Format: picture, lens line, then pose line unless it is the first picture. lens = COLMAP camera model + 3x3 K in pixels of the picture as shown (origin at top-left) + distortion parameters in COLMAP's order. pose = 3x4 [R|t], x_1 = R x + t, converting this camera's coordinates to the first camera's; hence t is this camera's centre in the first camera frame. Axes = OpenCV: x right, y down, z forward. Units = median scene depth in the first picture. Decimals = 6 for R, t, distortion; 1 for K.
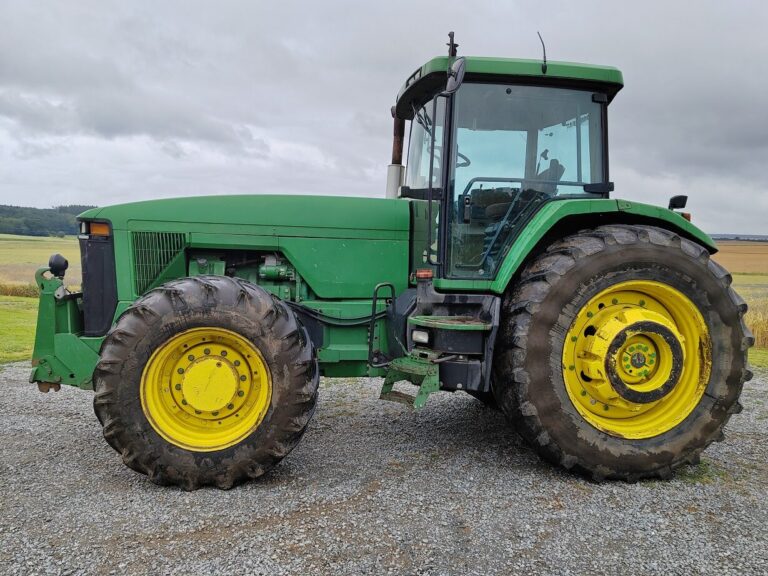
lens RADIAL K [[600.5, 0, 384.0], [0, 600.5, 288.0], [0, 0, 1]] dist [-0.001319, -0.006677]
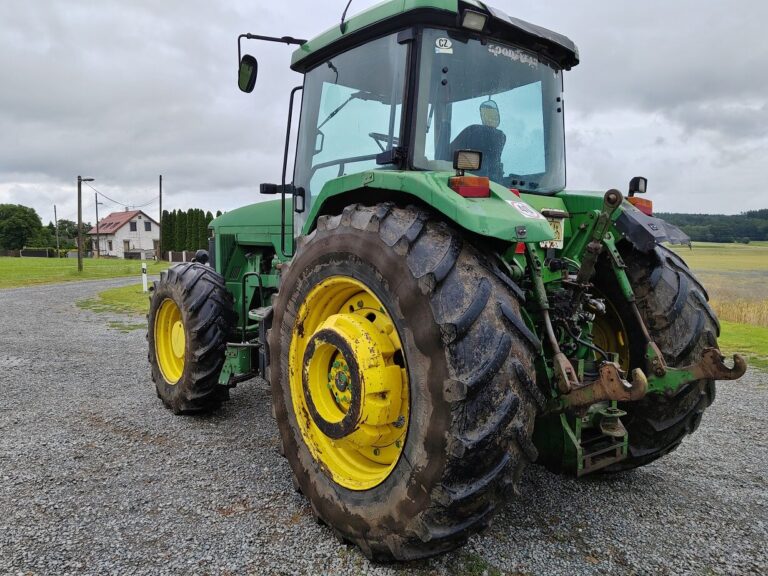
lens RADIAL K [[600.5, 0, 384.0], [0, 600.5, 288.0], [0, 0, 1]] dist [-0.001319, -0.006677]
pose [[0.503359, 0.048182, -0.862733, 1.085580], [-0.057563, 0.998096, 0.022157, -0.017510], [0.862158, 0.038509, 0.505174, 0.649863]]
